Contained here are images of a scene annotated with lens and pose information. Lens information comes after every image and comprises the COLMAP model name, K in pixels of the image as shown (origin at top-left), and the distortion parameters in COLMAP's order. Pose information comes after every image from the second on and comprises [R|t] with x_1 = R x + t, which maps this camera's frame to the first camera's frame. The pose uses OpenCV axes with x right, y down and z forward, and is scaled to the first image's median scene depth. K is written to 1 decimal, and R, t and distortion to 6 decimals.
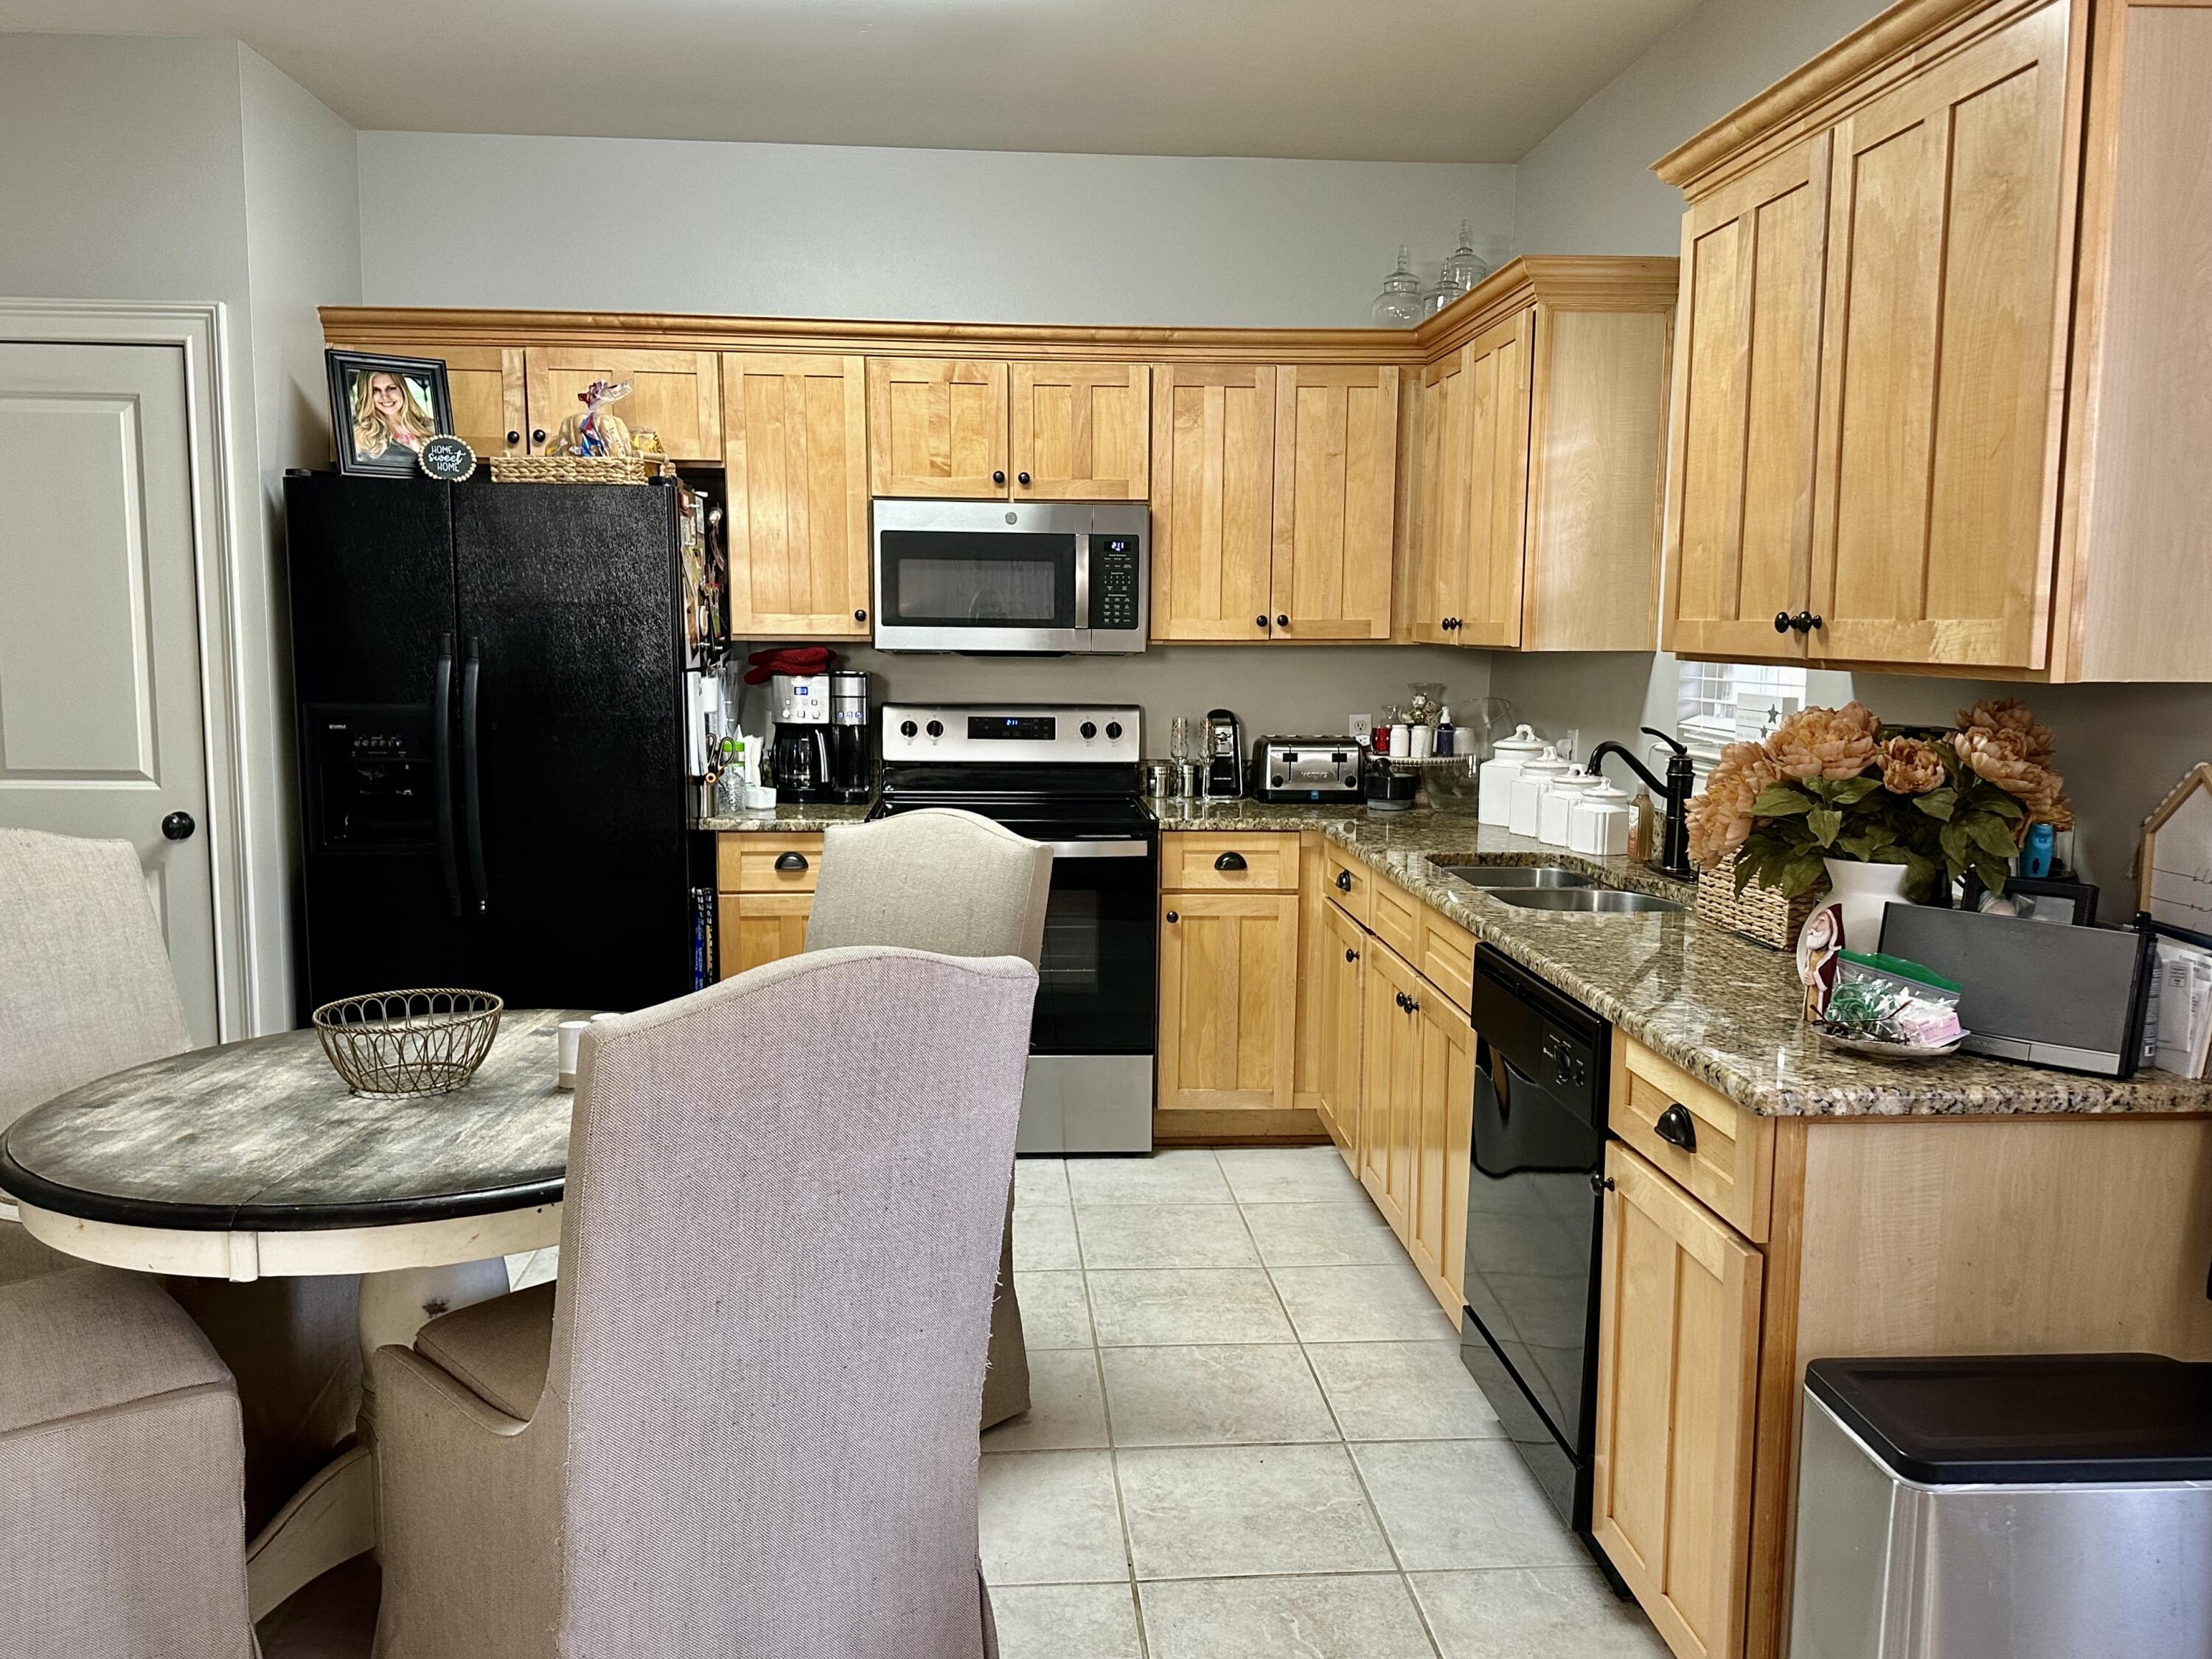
lens RADIAL K [[1730.6, 0, 1242.8], [0, 1730.6, 817.7], [0, 0, 1]] dist [0.248874, -0.390794]
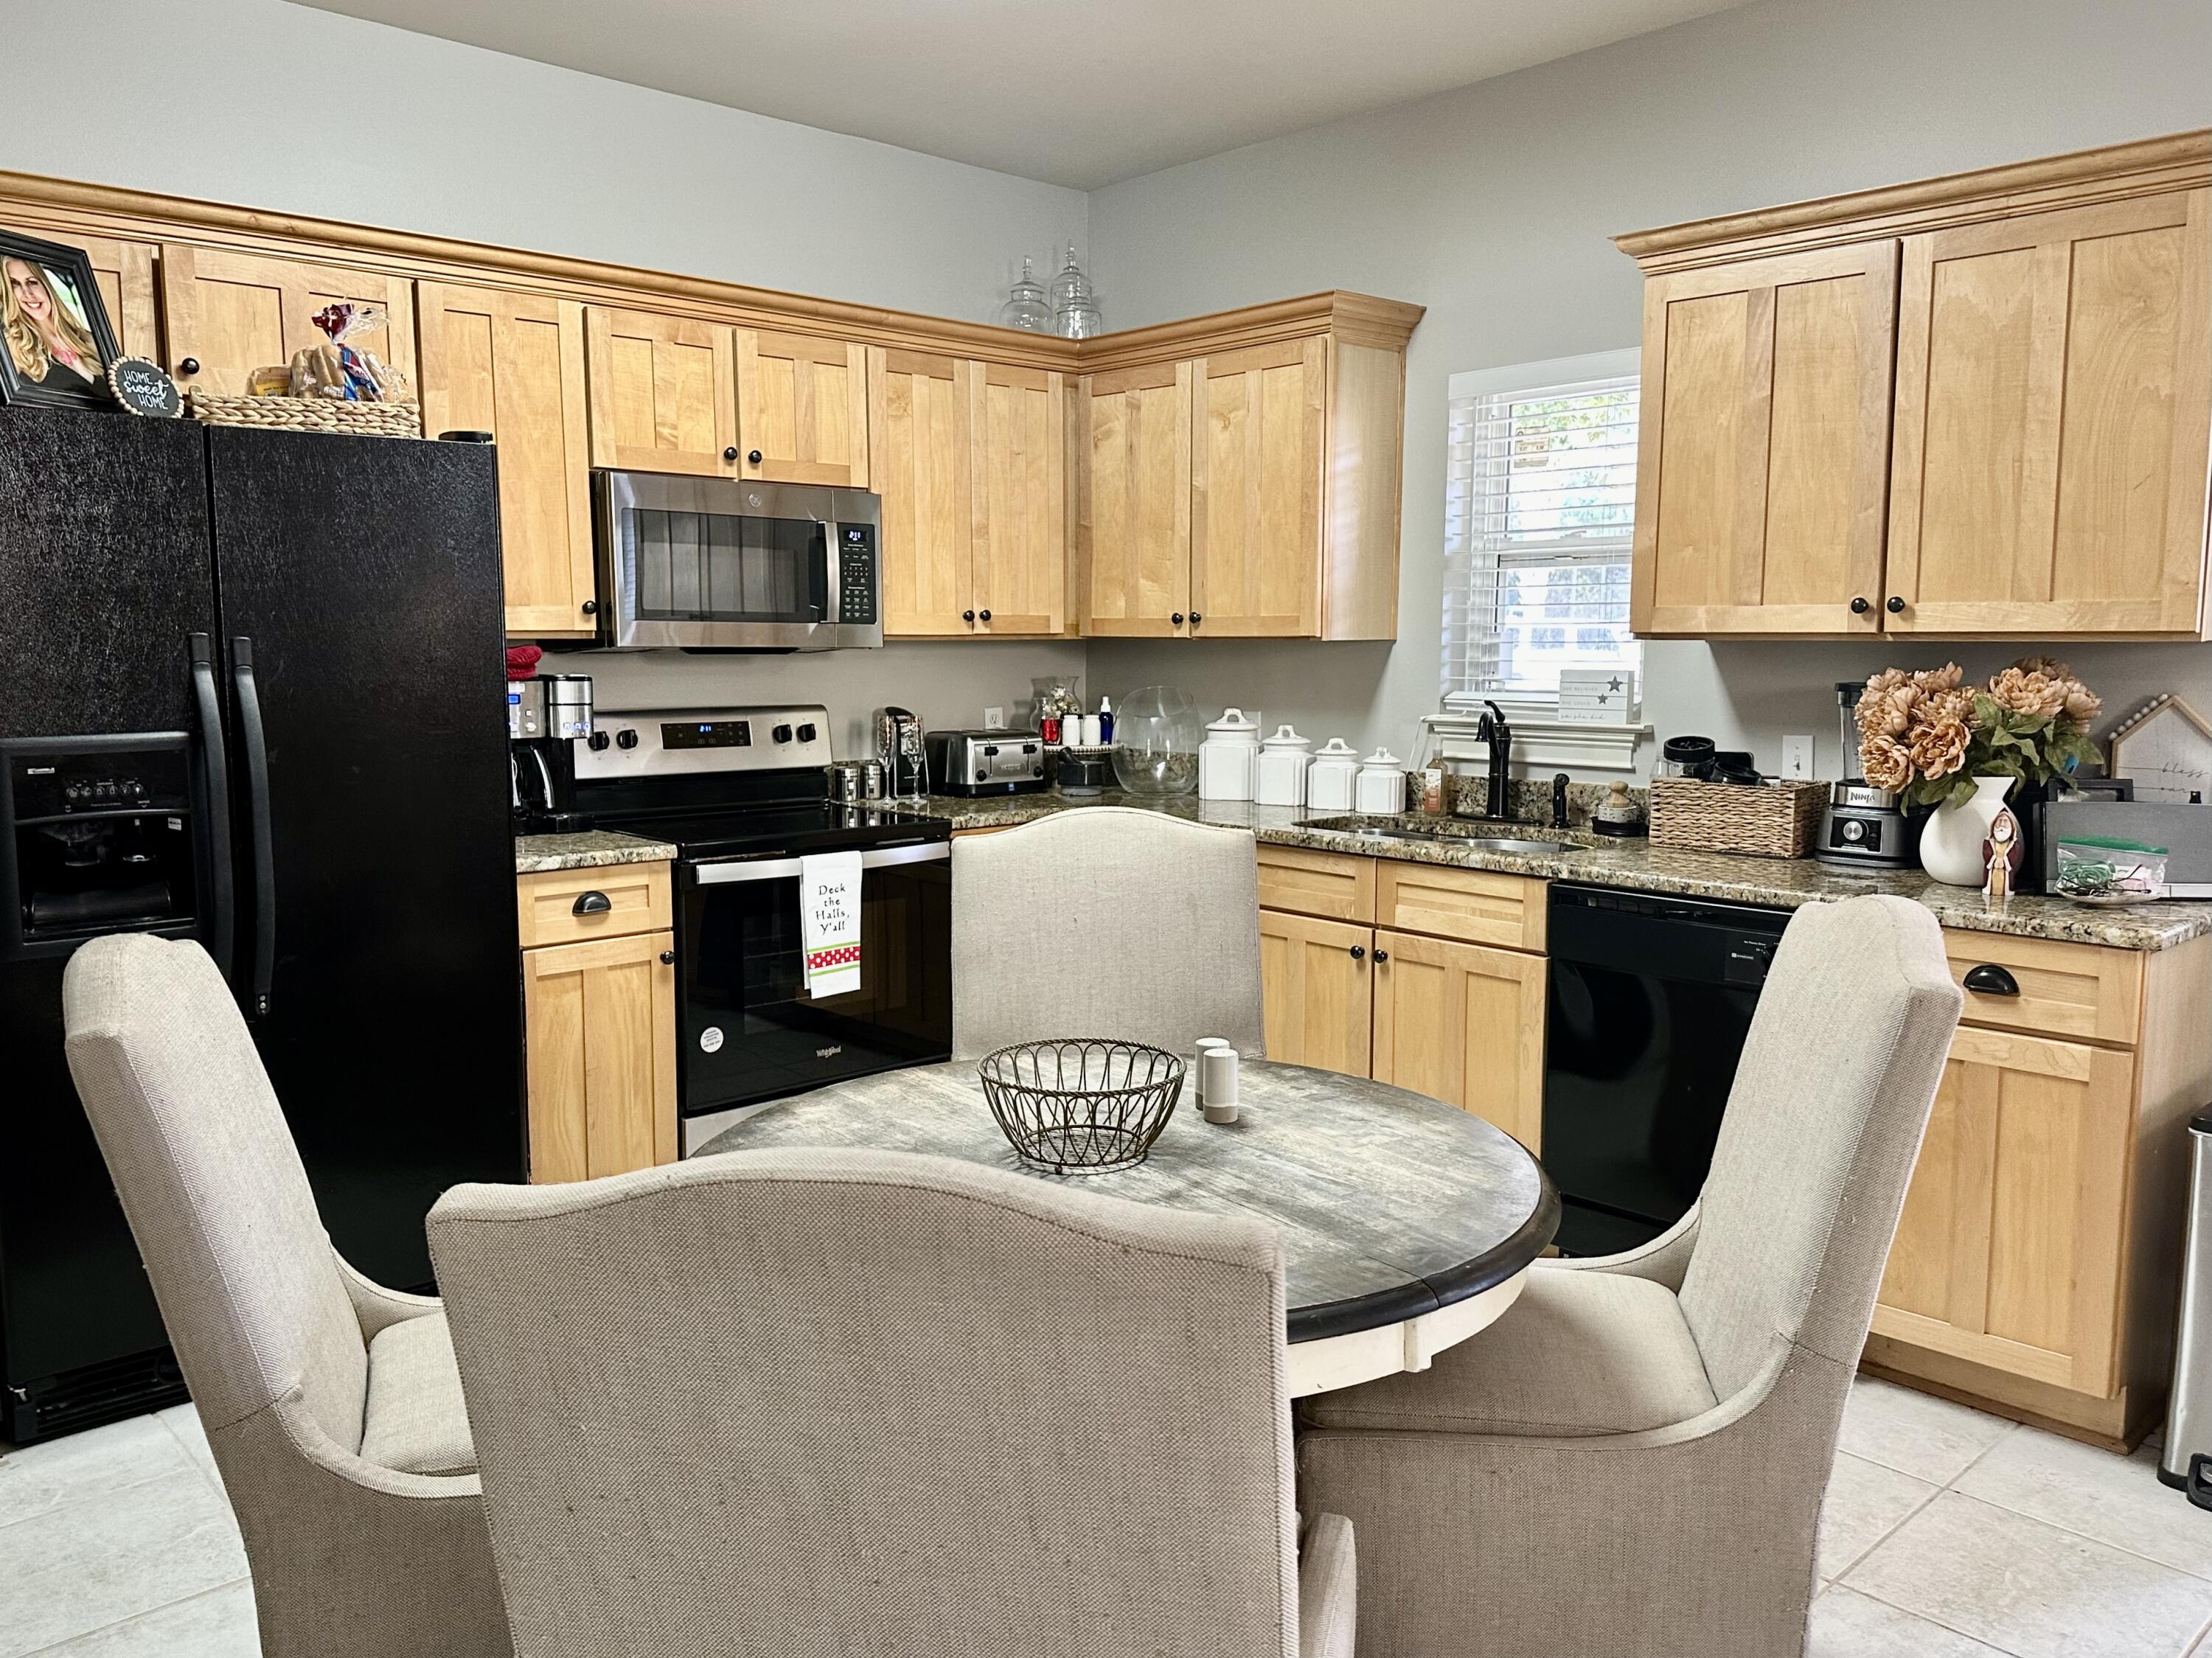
lens RADIAL K [[1648.0, 0, 1106.0], [0, 1648.0, 829.0], [0, 0, 1]] dist [0.174896, -0.211005]
pose [[0.775968, -0.081534, 0.625481, -0.541038], [0.076568, 0.996453, 0.034901, -0.018579], [-0.626108, 0.020810, 0.779458, 0.216235]]
